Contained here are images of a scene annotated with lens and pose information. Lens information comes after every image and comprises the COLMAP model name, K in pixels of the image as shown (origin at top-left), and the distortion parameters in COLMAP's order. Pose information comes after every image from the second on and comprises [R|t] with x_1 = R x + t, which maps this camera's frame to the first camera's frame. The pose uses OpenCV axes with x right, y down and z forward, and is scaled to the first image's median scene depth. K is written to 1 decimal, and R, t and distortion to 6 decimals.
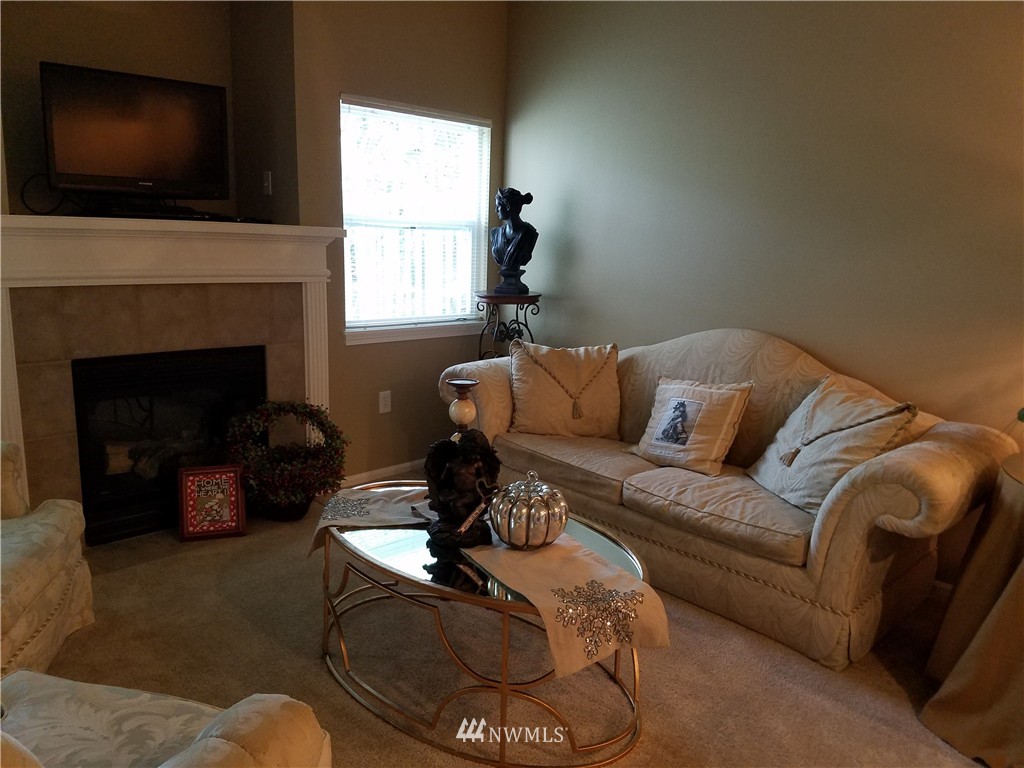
lens RADIAL K [[779.0, 0, 506.7], [0, 779.0, 402.1], [0, 0, 1]] dist [0.281097, -0.504305]
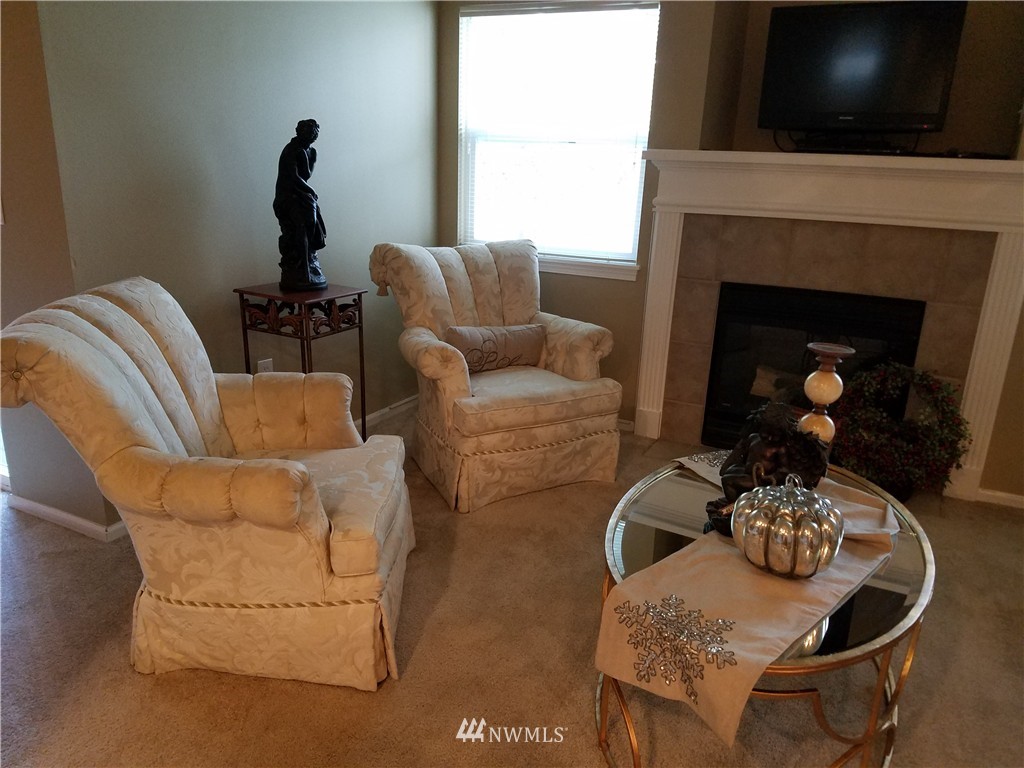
lens RADIAL K [[779.0, 0, 506.7], [0, 779.0, 402.1], [0, 0, 1]] dist [0.281097, -0.504305]
pose [[0.309848, 0.267423, -0.912403, 0.401750], [-0.225996, 0.952842, 0.202528, -0.044717], [0.923537, 0.143447, 0.355673, 0.304816]]
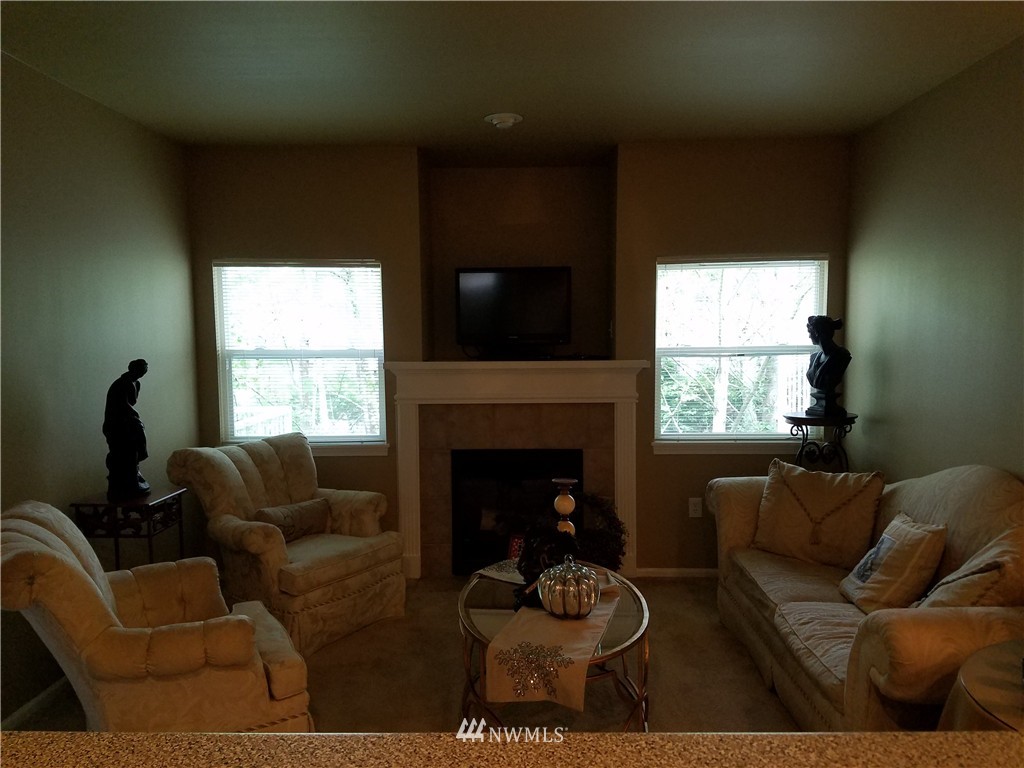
lens RADIAL K [[779.0, 0, 506.7], [0, 779.0, 402.1], [0, 0, 1]] dist [0.281097, -0.504305]
pose [[0.698880, 0.020925, -0.714933, 0.563088], [-0.120529, 0.988722, -0.088885, -0.019652], [0.705011, 0.148290, 0.693520, 0.003450]]
